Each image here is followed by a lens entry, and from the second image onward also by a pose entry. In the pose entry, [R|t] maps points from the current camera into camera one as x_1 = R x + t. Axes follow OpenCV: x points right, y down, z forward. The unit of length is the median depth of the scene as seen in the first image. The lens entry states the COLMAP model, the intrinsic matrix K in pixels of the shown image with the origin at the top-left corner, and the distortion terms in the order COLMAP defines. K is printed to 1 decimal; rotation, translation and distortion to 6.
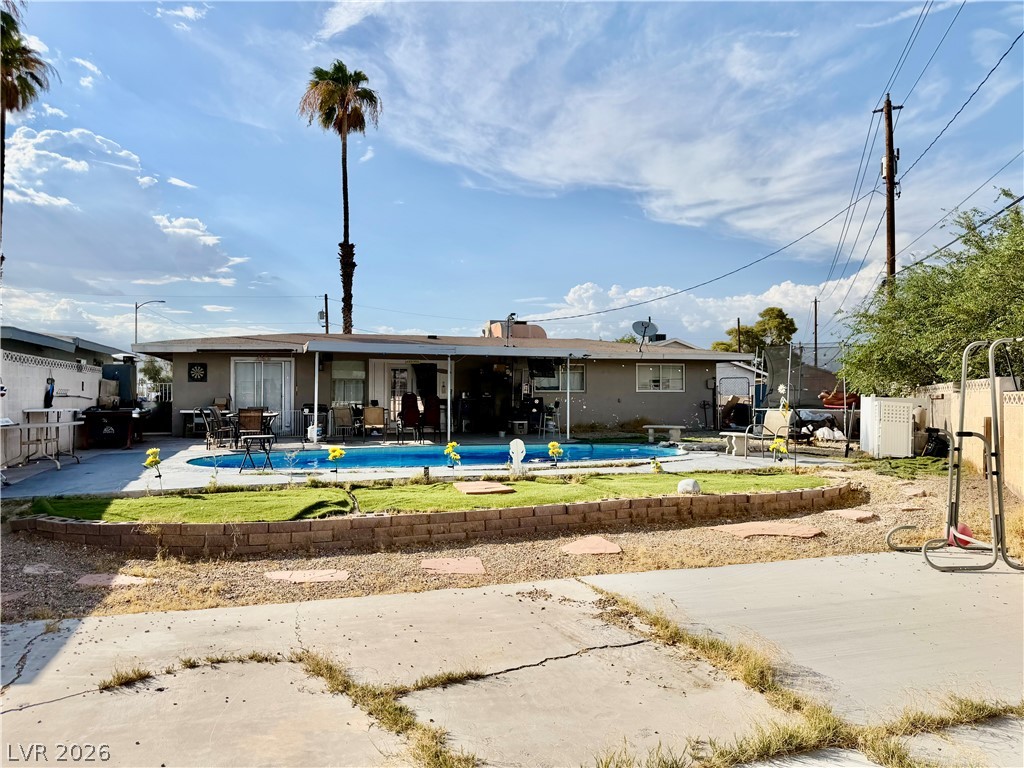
lens RADIAL K [[734.7, 0, 512.0], [0, 734.7, 384.0], [0, 0, 1]] dist [0.089488, -0.119811]
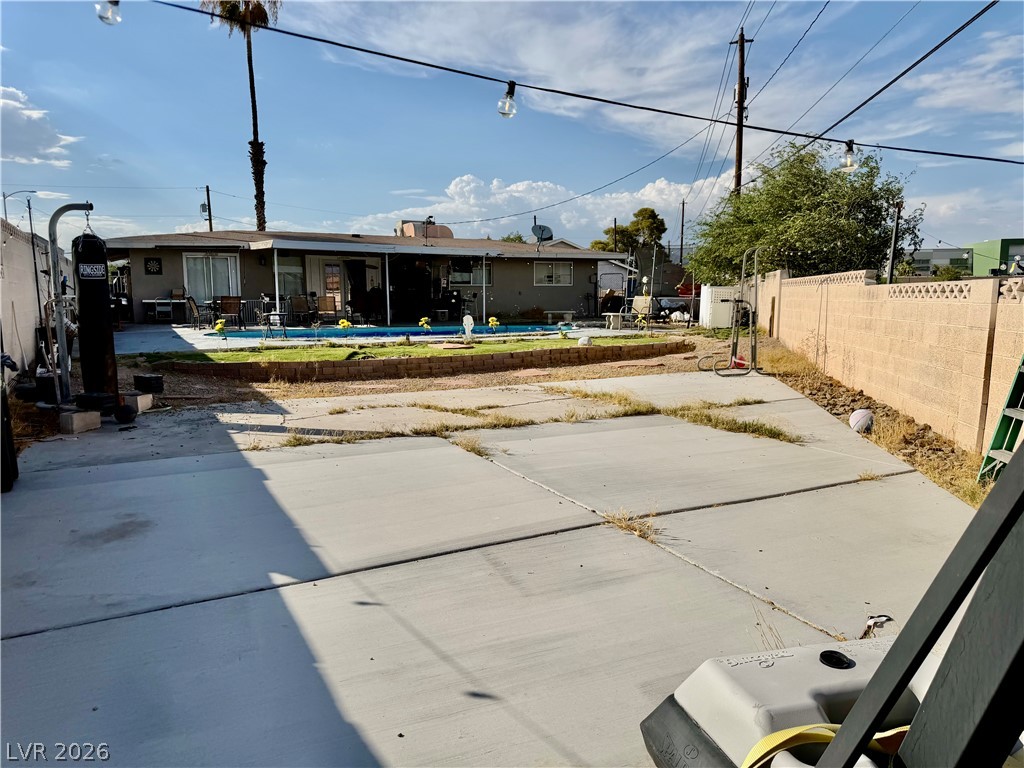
lens RADIAL K [[757.7, 0, 535.7], [0, 757.7, 386.4], [0, 0, 1]] dist [0.111683, -0.137978]
pose [[0.980802, -0.028176, 0.192962, -0.072243], [0.001853, 0.990809, 0.135254, 0.006384], [-0.195000, -0.132300, 0.971839, -0.226916]]
